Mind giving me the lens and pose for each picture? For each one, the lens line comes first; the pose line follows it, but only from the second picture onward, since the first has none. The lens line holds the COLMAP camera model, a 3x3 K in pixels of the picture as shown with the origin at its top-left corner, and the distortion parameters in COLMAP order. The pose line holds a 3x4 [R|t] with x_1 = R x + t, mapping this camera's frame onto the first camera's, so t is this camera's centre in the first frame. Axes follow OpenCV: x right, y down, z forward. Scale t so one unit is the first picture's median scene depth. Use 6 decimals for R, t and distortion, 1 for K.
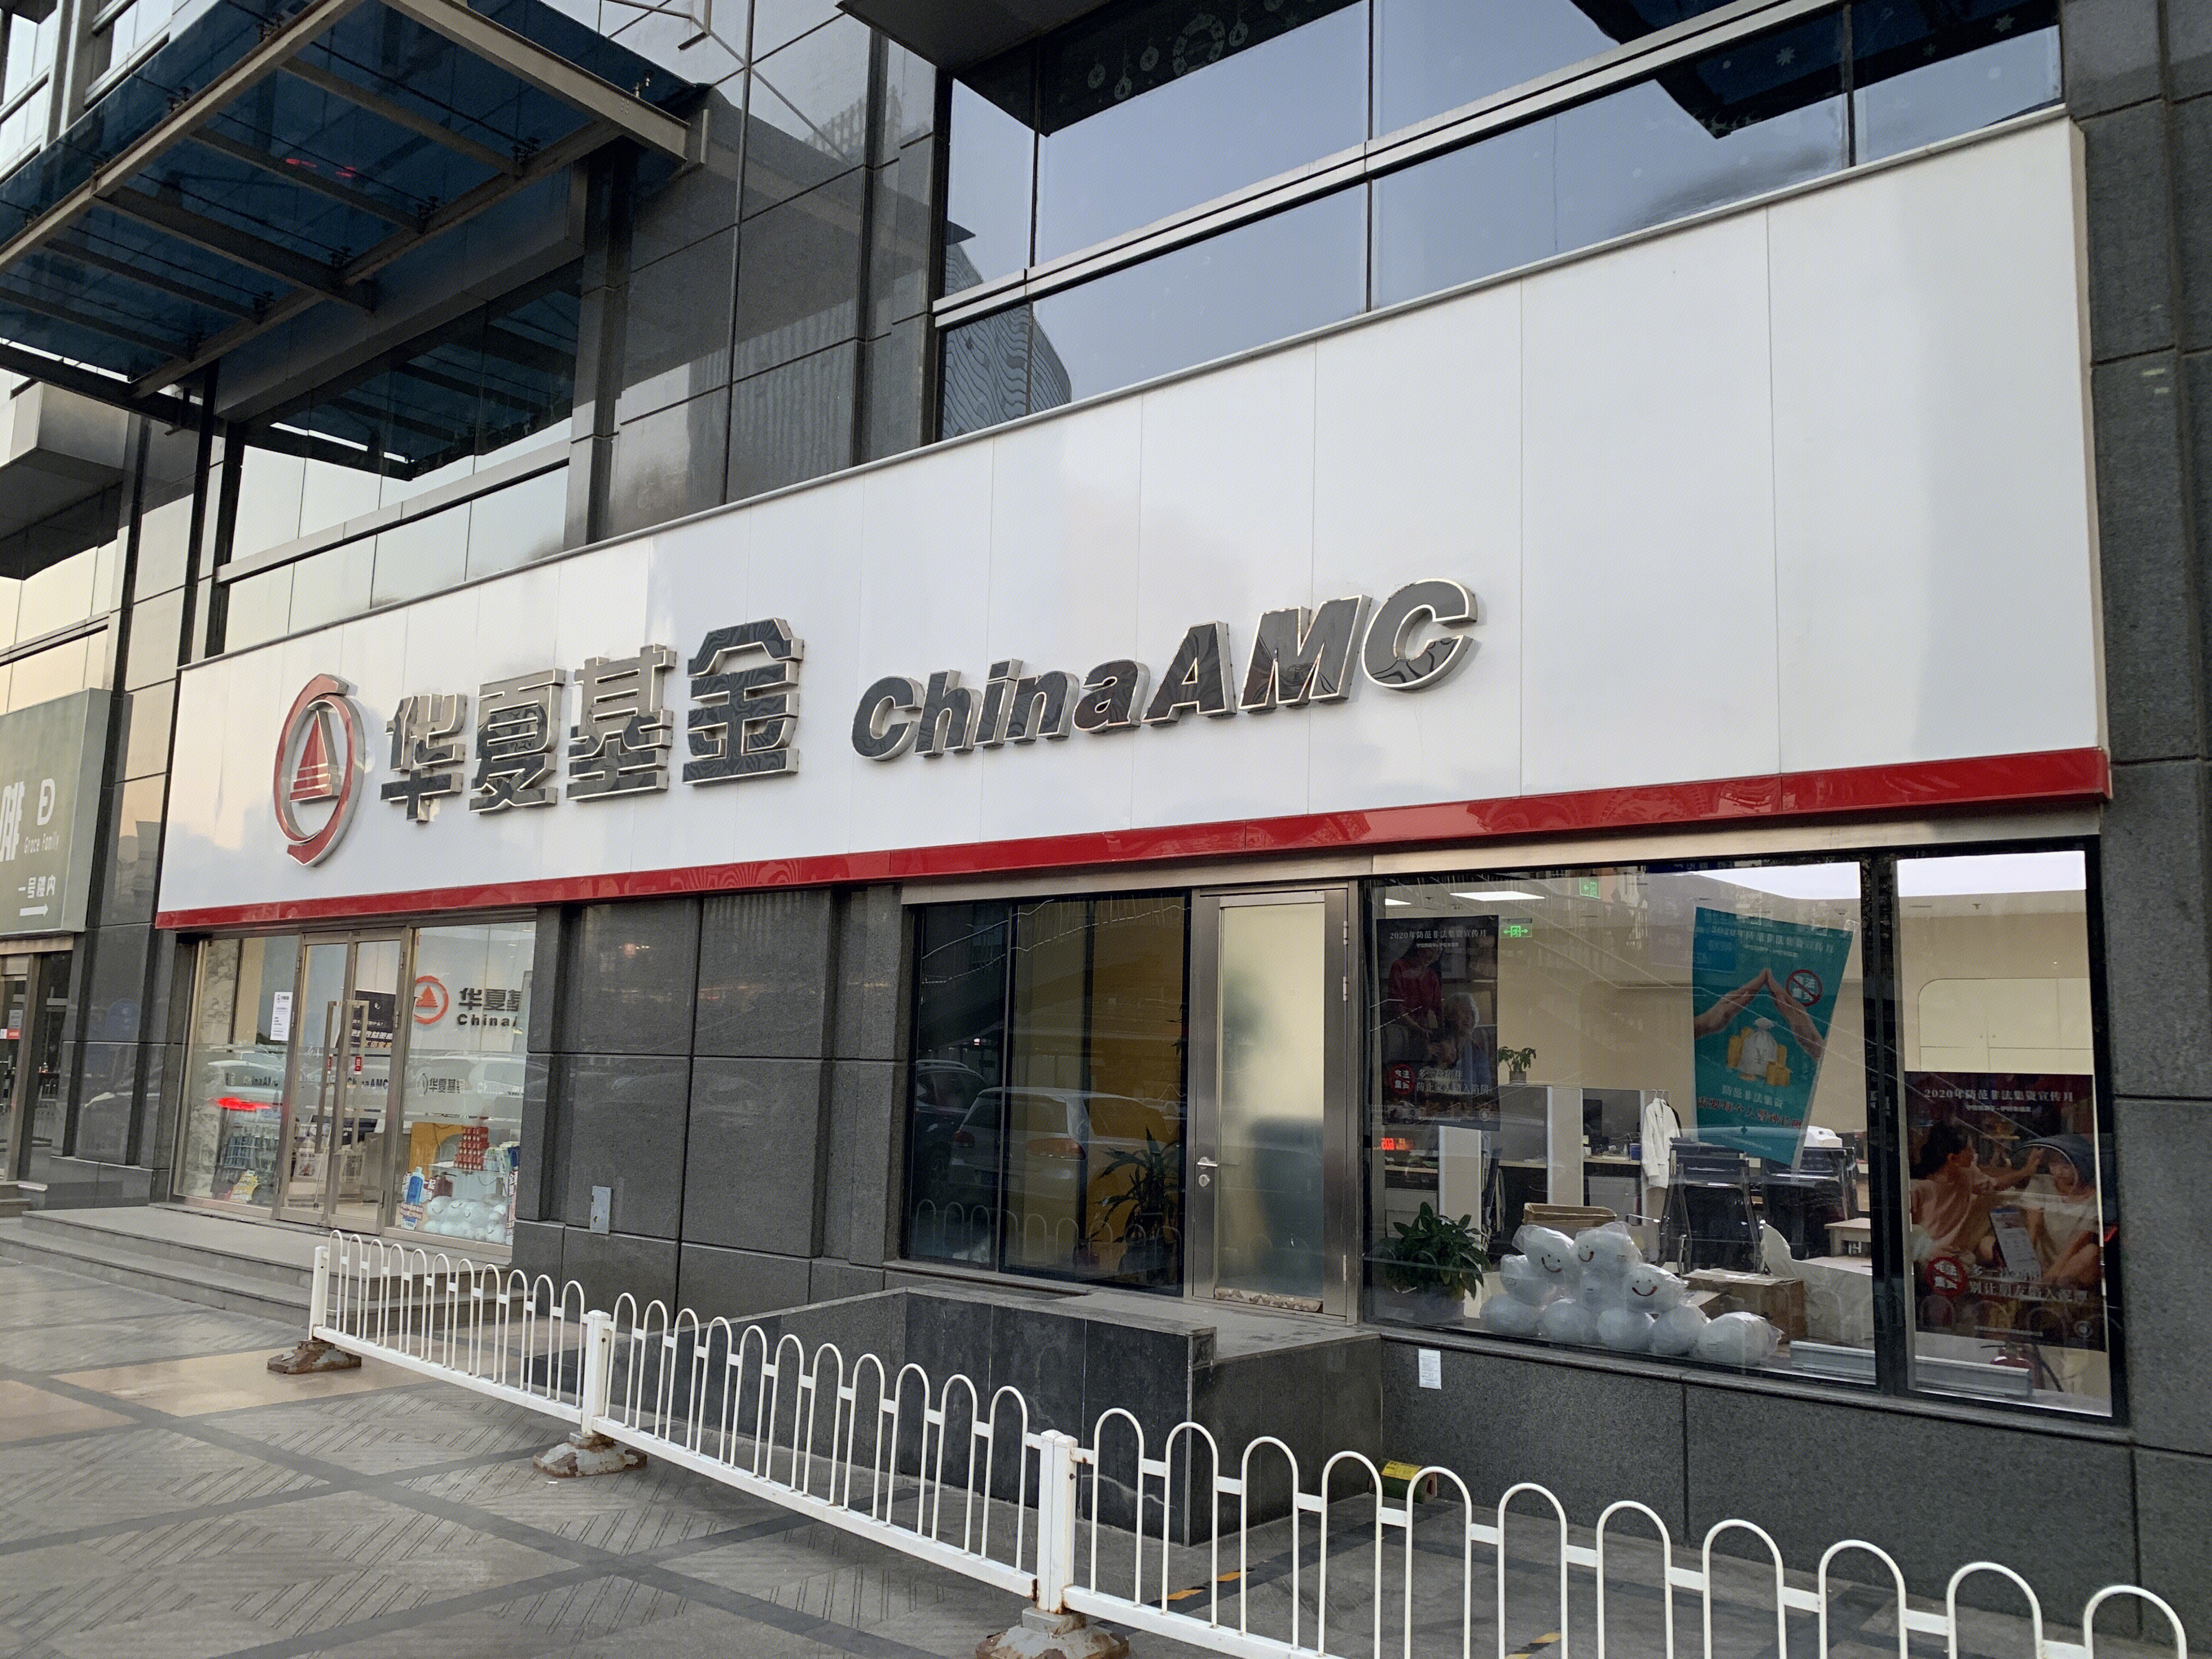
lens RADIAL K [[1720.6, 0, 1109.6], [0, 1720.6, 838.1], [0, 0, 1]] dist [0.030320, -0.020659]
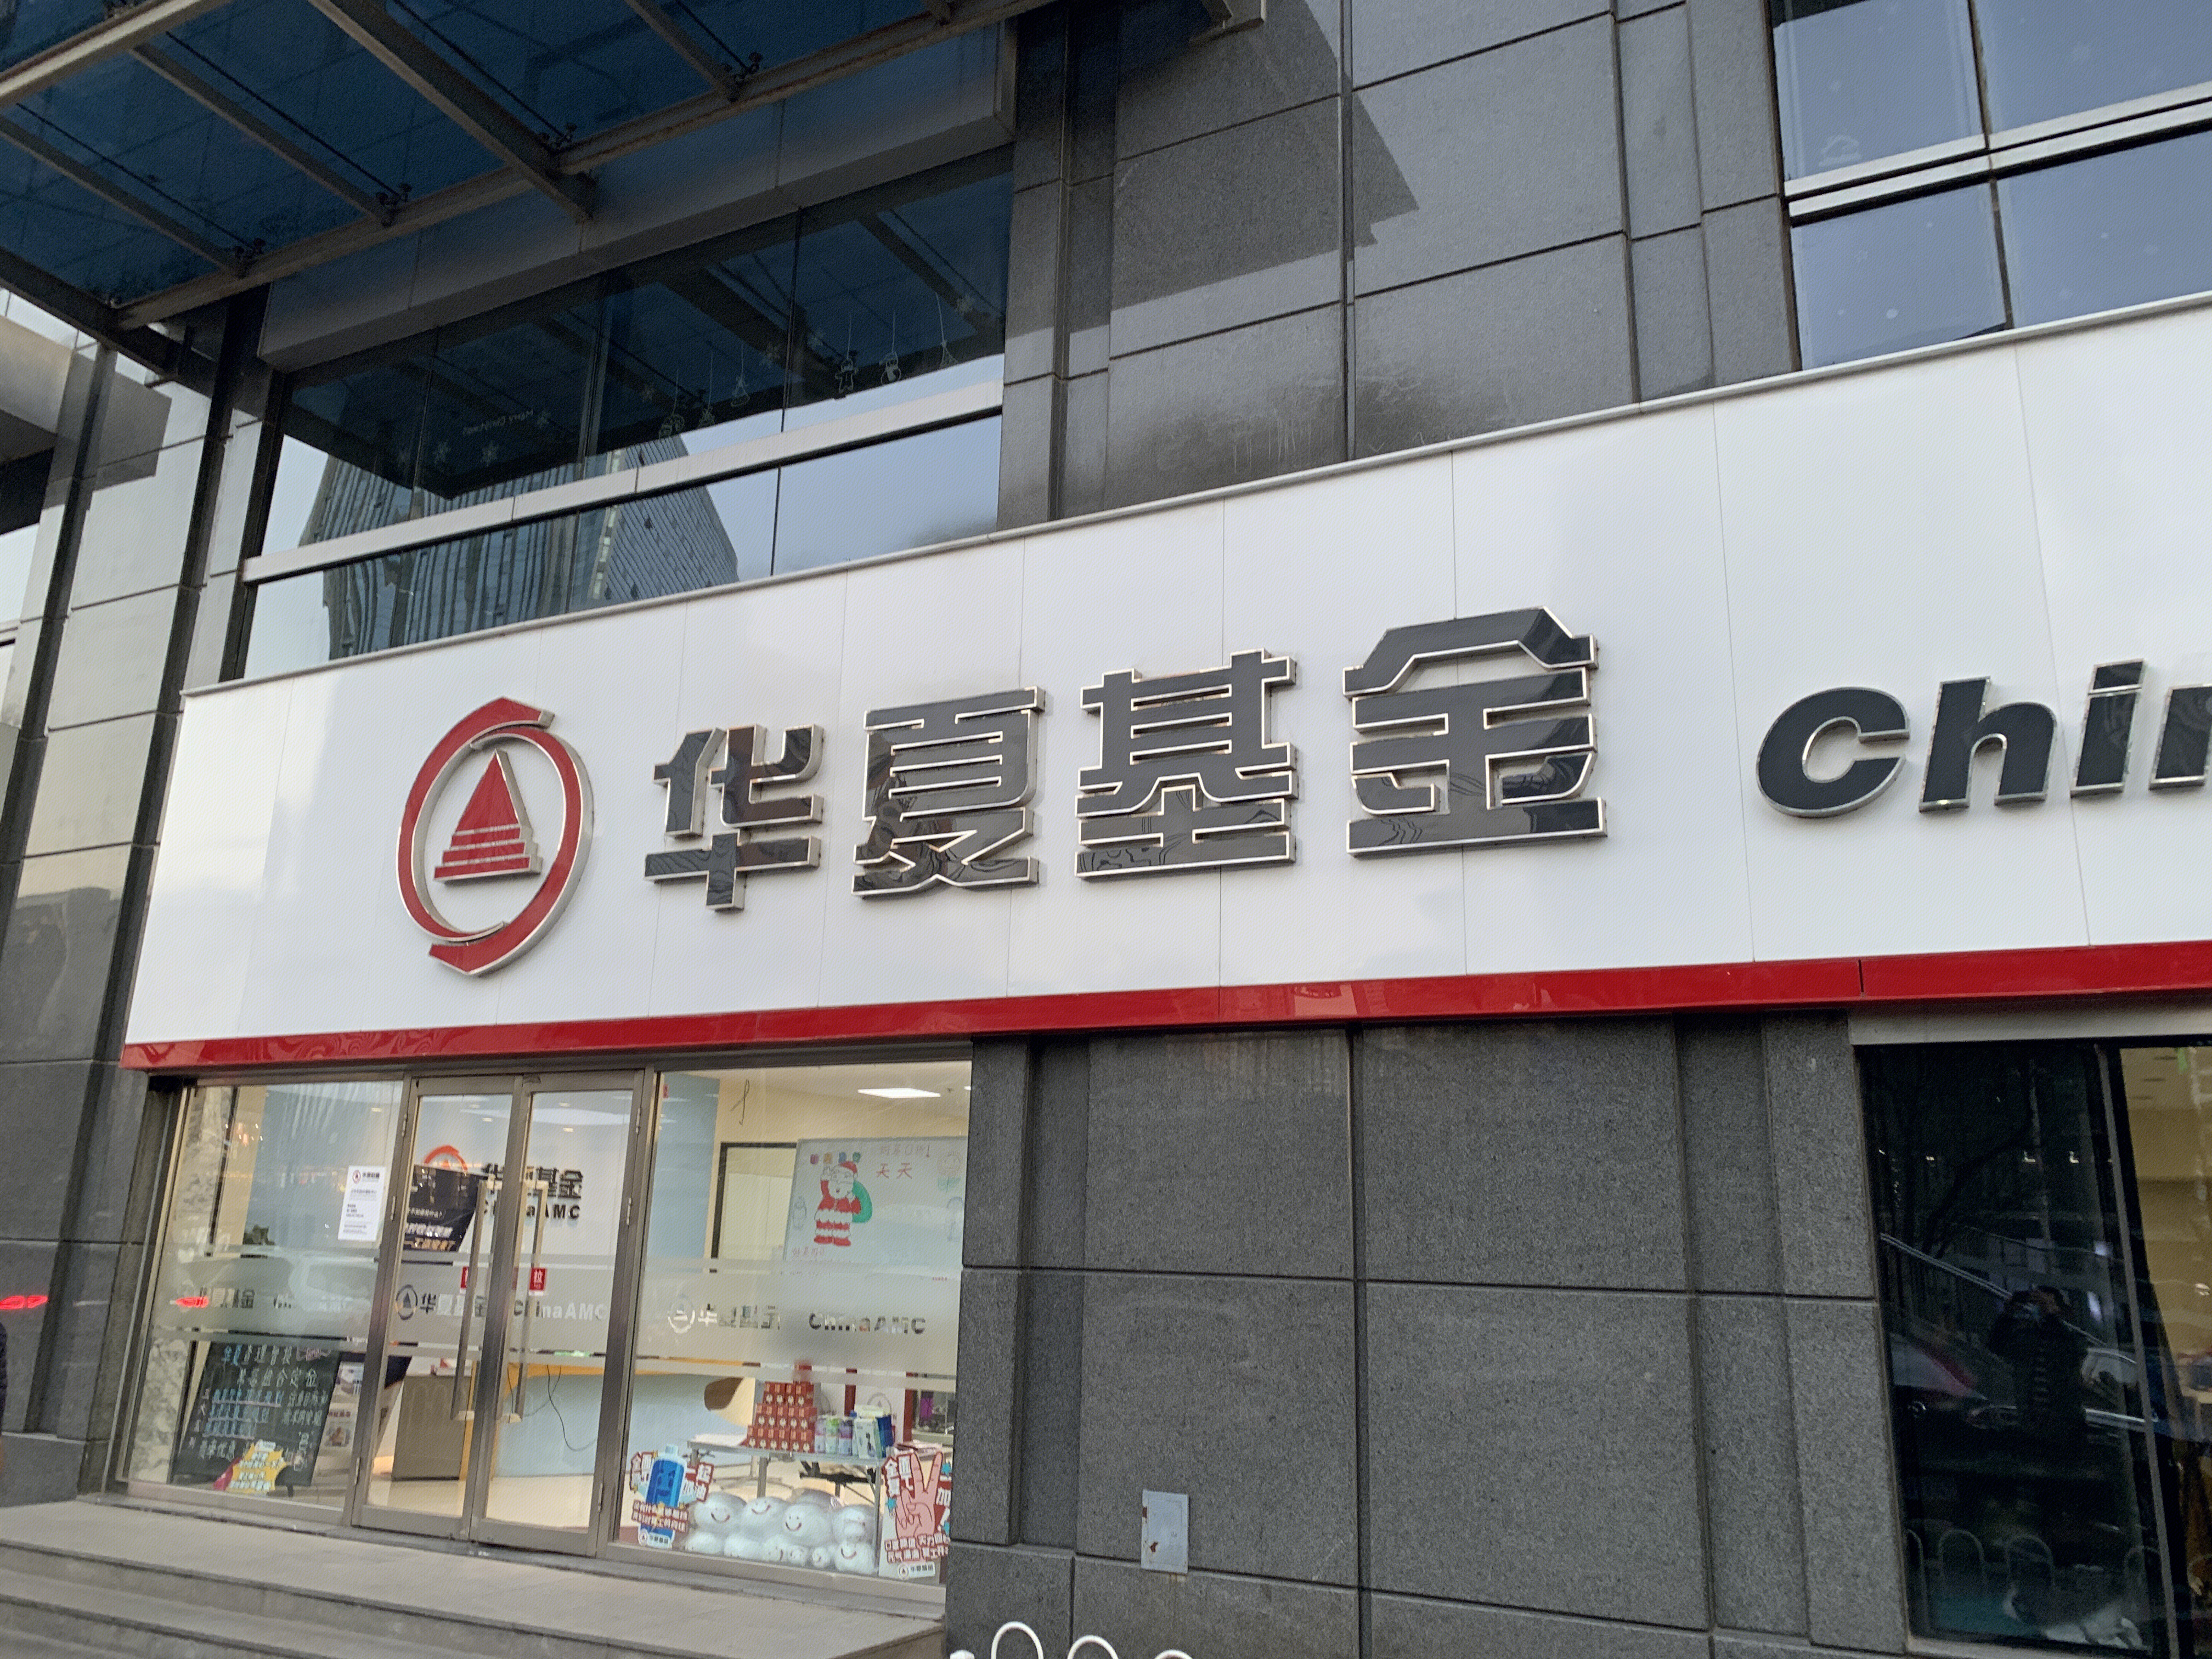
lens RADIAL K [[1664.9, 0, 1103.5], [0, 1664.9, 822.9], [0, 0, 1]] dist [0.025652, -0.019034]
pose [[0.975103, 0.055780, 0.214622, -0.407329], [-0.030151, 0.992208, -0.120890, 0.031465], [-0.219693, 0.111409, 0.969187, 0.346832]]
